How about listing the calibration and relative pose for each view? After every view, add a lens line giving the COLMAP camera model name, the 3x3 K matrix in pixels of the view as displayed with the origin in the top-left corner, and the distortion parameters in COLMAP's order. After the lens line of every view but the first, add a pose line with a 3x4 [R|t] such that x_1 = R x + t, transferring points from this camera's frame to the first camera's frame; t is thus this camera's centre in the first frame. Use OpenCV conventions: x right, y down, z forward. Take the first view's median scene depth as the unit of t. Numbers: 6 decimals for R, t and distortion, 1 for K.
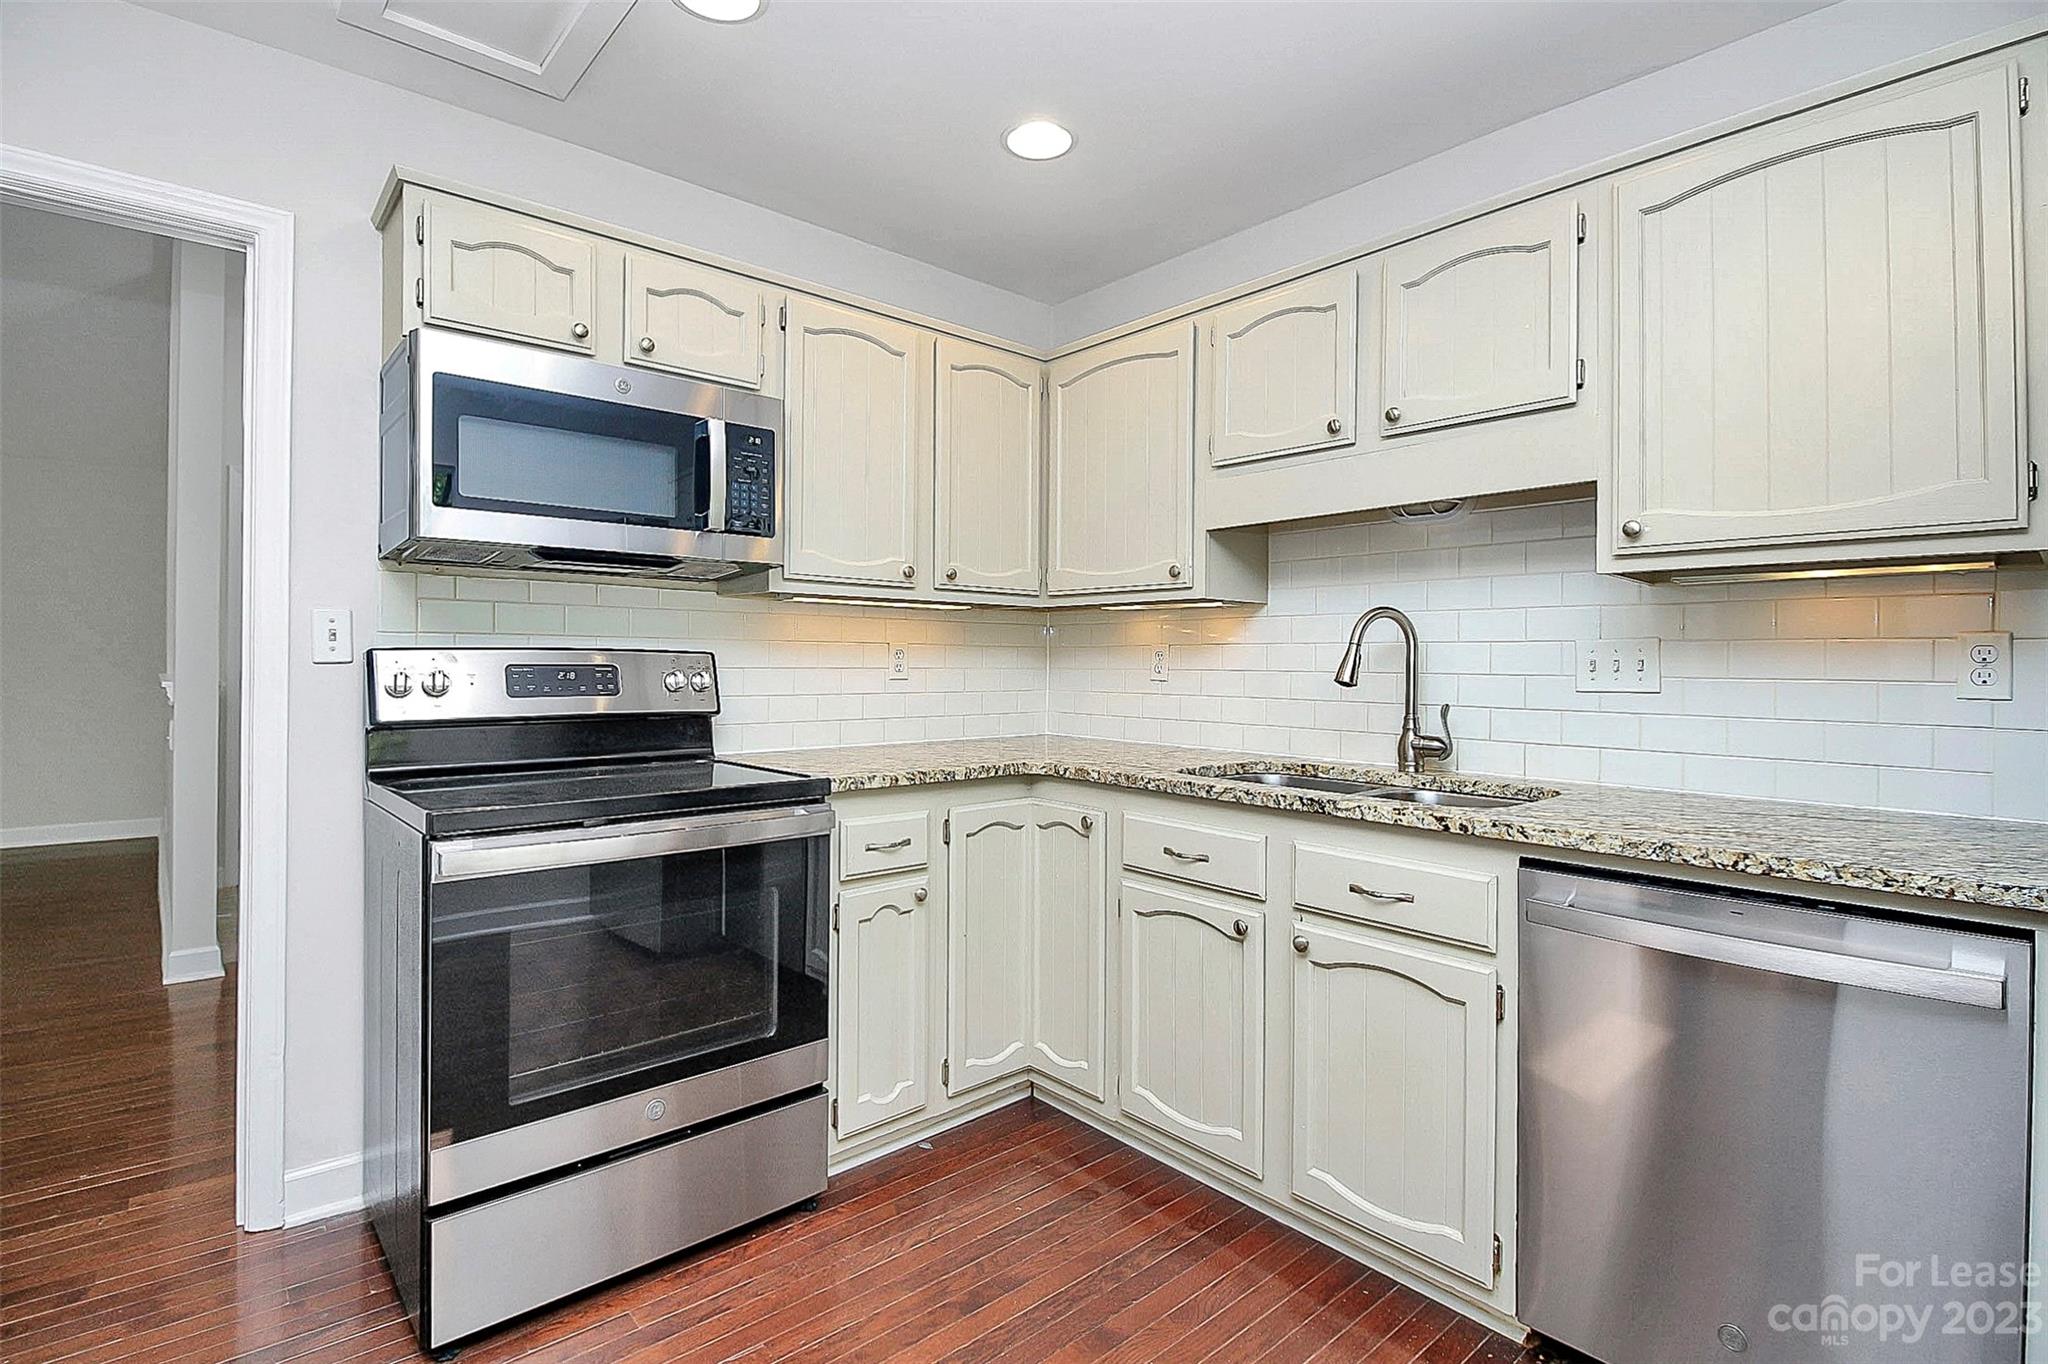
lens RADIAL K [[977.9, 0, 1027.1], [0, 977.9, 611.8], [0, 0, 1]] dist [-0.000638, -0.000256]
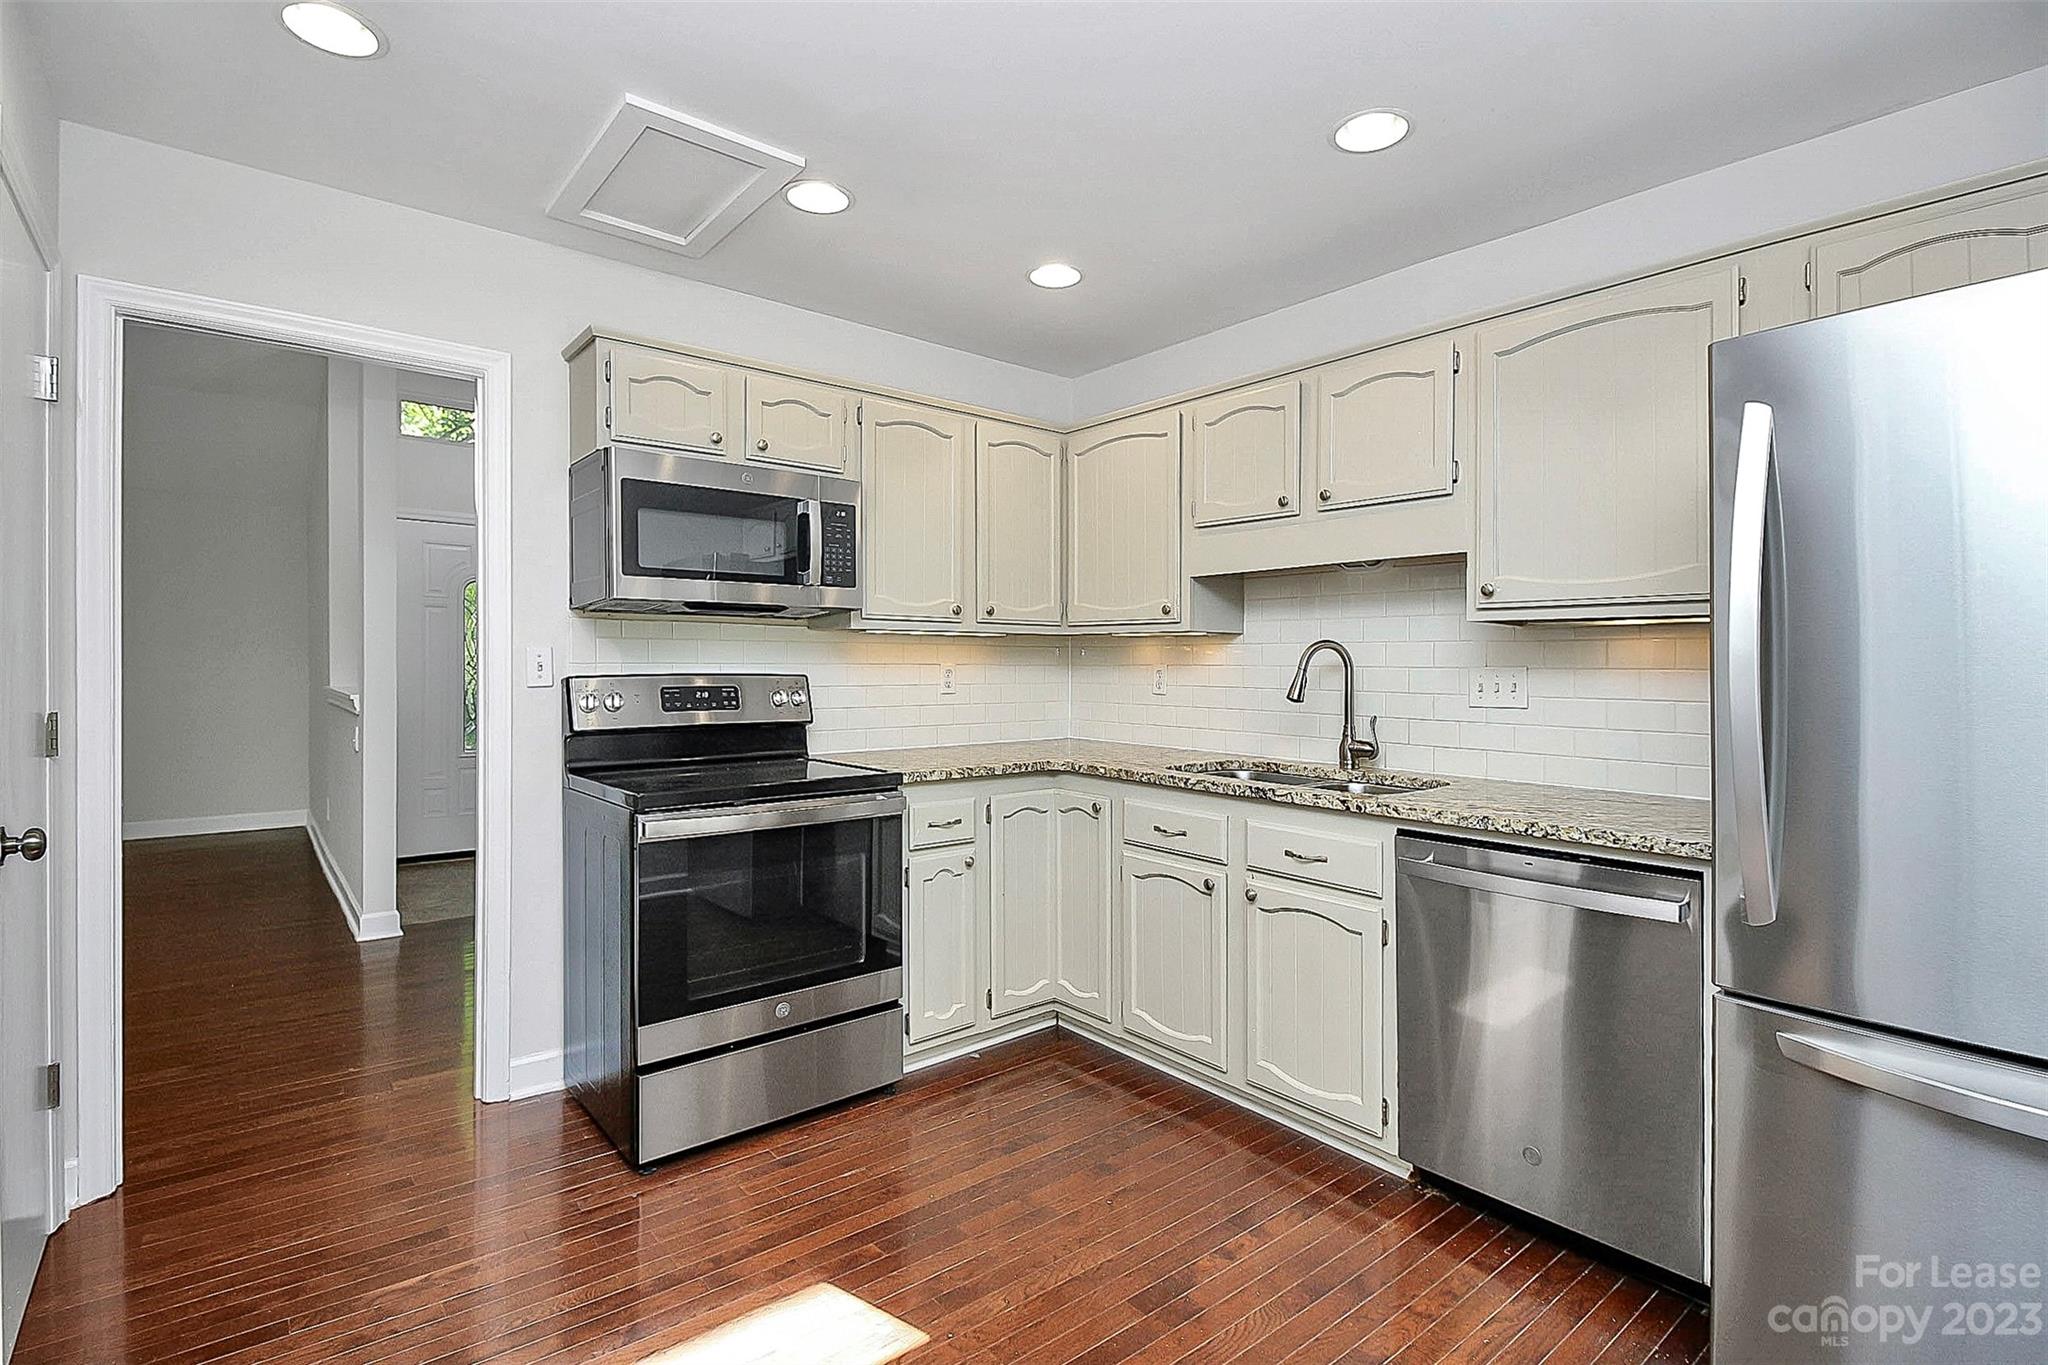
lens RADIAL K [[972.3, 0, 1004.0], [0, 972.3, 574.8], [0, 0, 1]] dist [0.001722, 0.000188]
pose [[0.998312, -0.009454, -0.057303, 0.015813], [0.007316, 0.999273, -0.037414, -0.046189], [0.057615, 0.036932, 0.997656, -0.311526]]
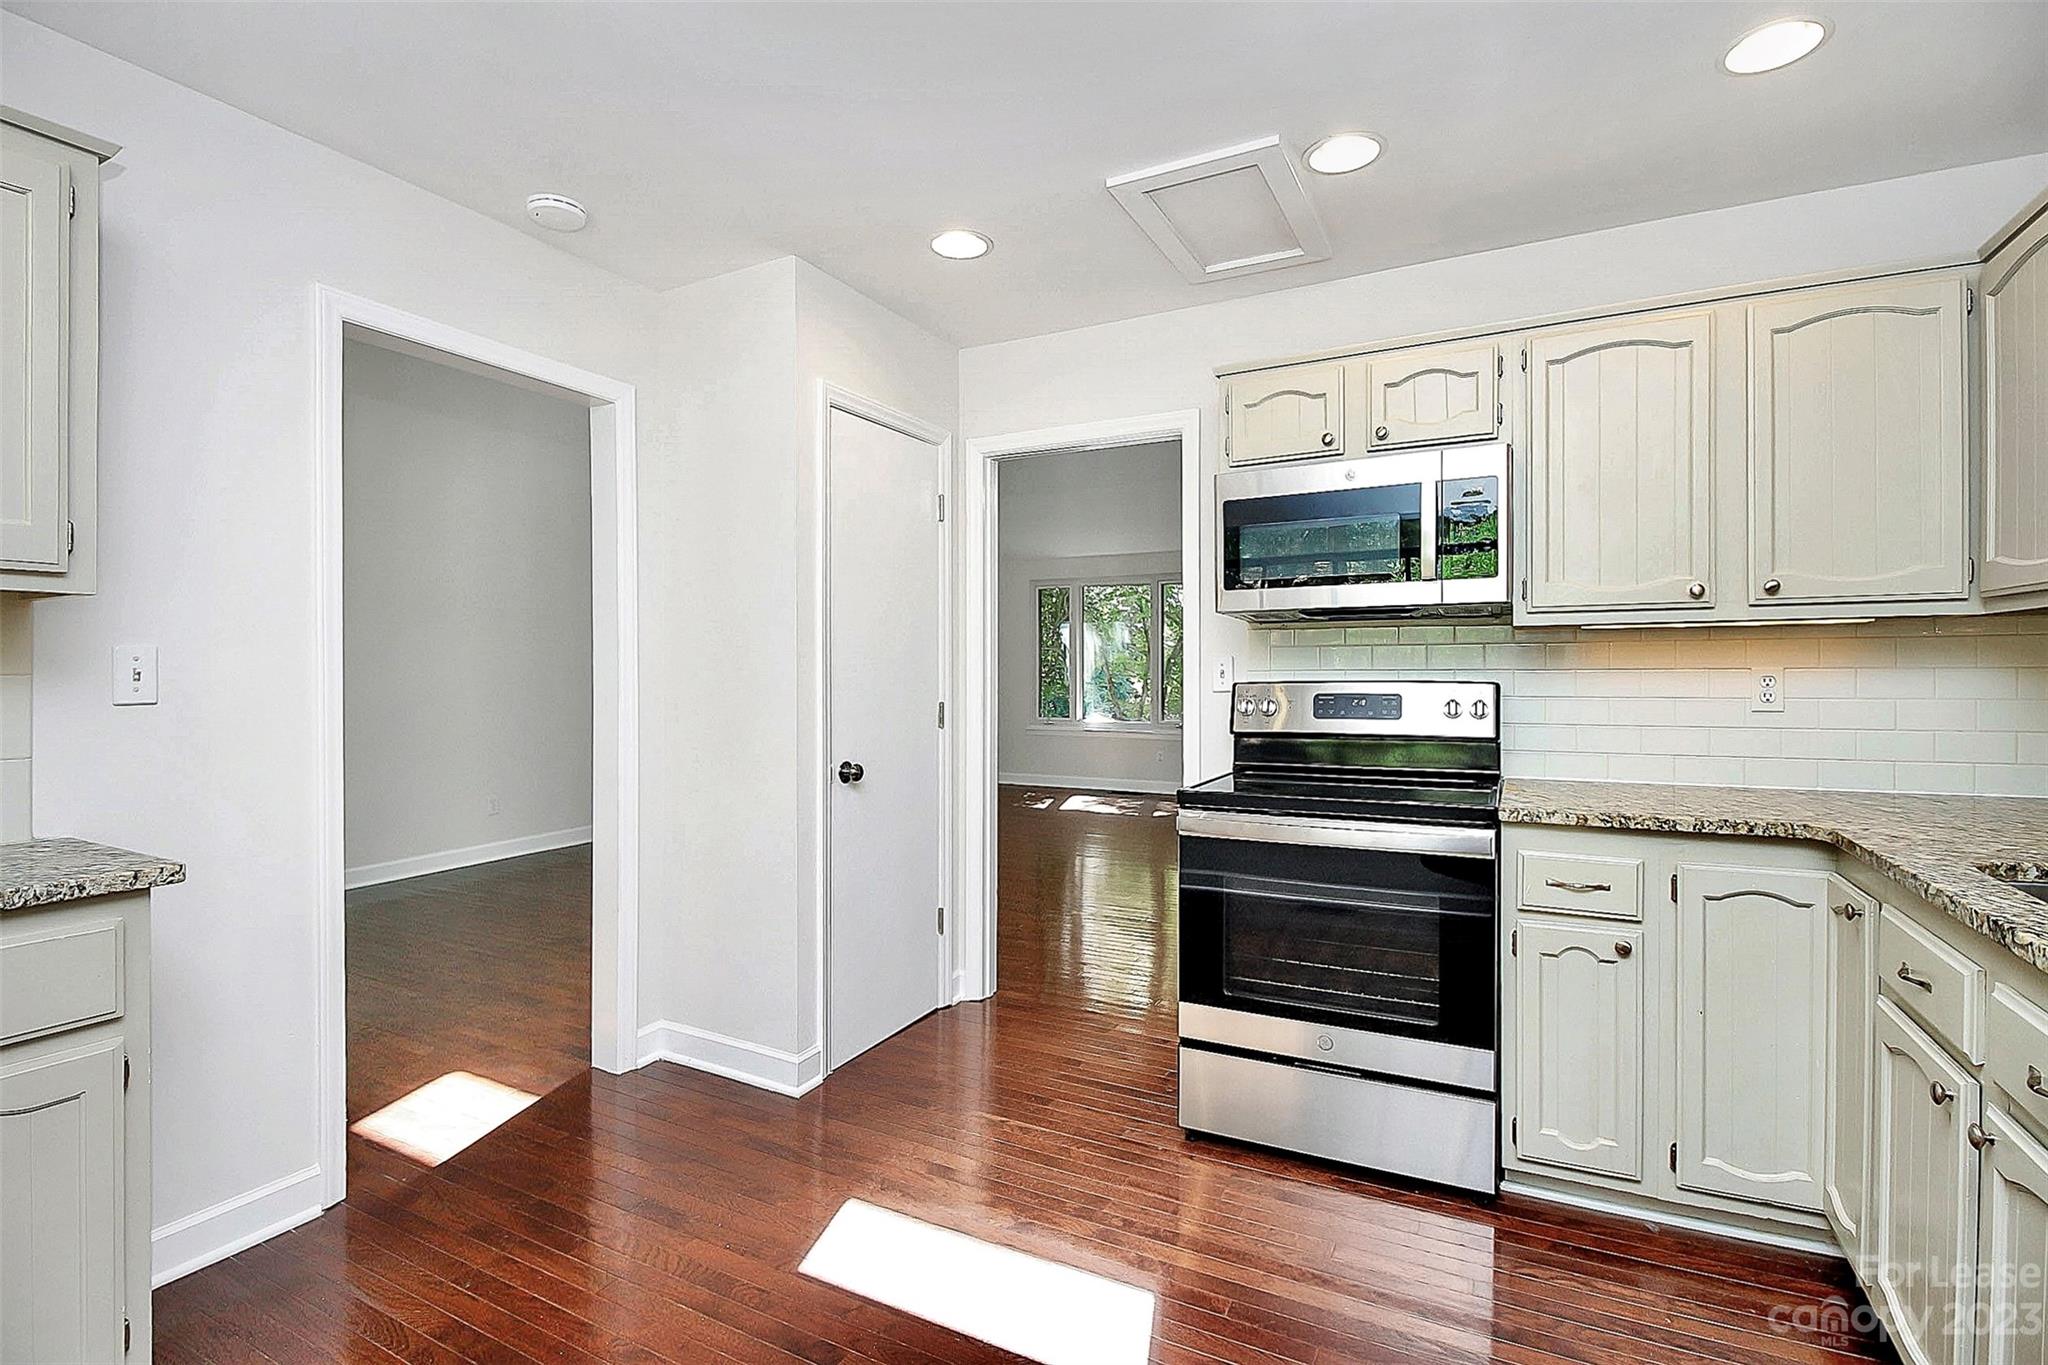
lens RADIAL K [[930.9, 0, 992.2], [0, 930.9, 596.7], [0, 0, 1]] dist [0.000381, 0.000163]
pose [[0.344847, -0.083495, -0.934938, 0.537461], [0.060932, 0.995926, -0.066467, -0.021779], [0.936679, -0.034047, 0.348530, 0.134656]]
